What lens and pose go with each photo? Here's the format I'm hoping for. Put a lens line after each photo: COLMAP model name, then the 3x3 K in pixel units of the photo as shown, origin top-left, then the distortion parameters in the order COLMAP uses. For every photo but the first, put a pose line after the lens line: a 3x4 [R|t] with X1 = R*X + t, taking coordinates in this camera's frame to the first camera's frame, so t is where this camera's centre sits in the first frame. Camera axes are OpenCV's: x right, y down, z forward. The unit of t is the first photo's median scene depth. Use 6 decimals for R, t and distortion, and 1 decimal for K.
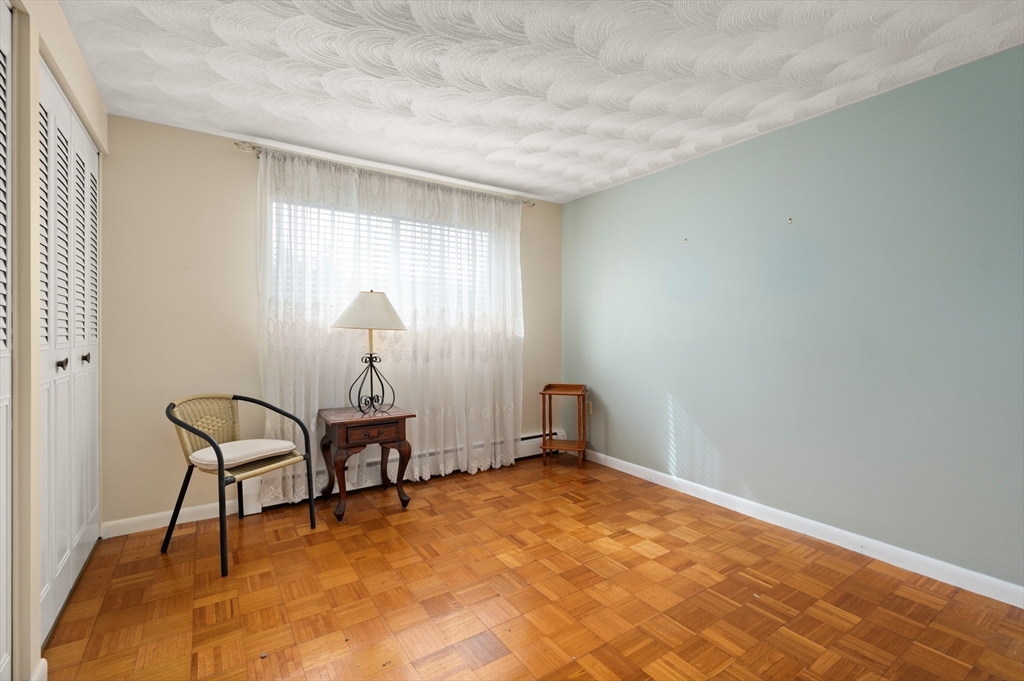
lens RADIAL K [[469.7, 0, 509.6], [0, 469.7, 315.3], [0, 0, 1]] dist [0.000109, -0.000065]
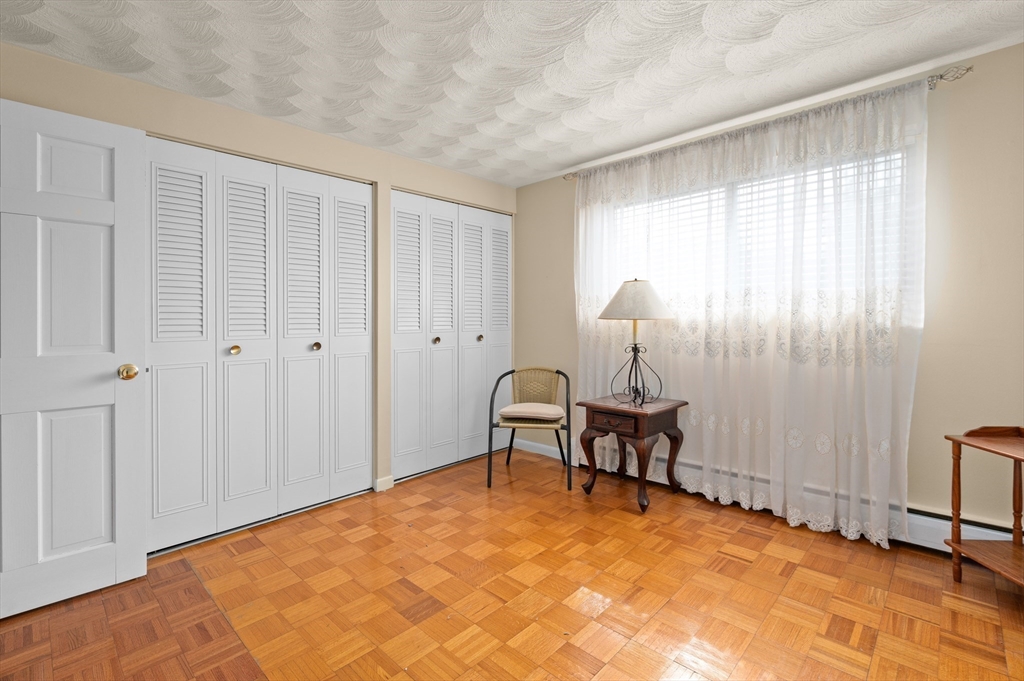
lens RADIAL K [[454.3, 0, 512.3], [0, 454.3, 309.9], [0, 0, 1]] dist [0.000812, -0.000255]
pose [[0.215529, -0.027625, -0.976107, 0.521296], [0.046848, 0.998741, -0.017922, 0.014540], [0.975373, -0.041866, 0.216552, 0.493450]]
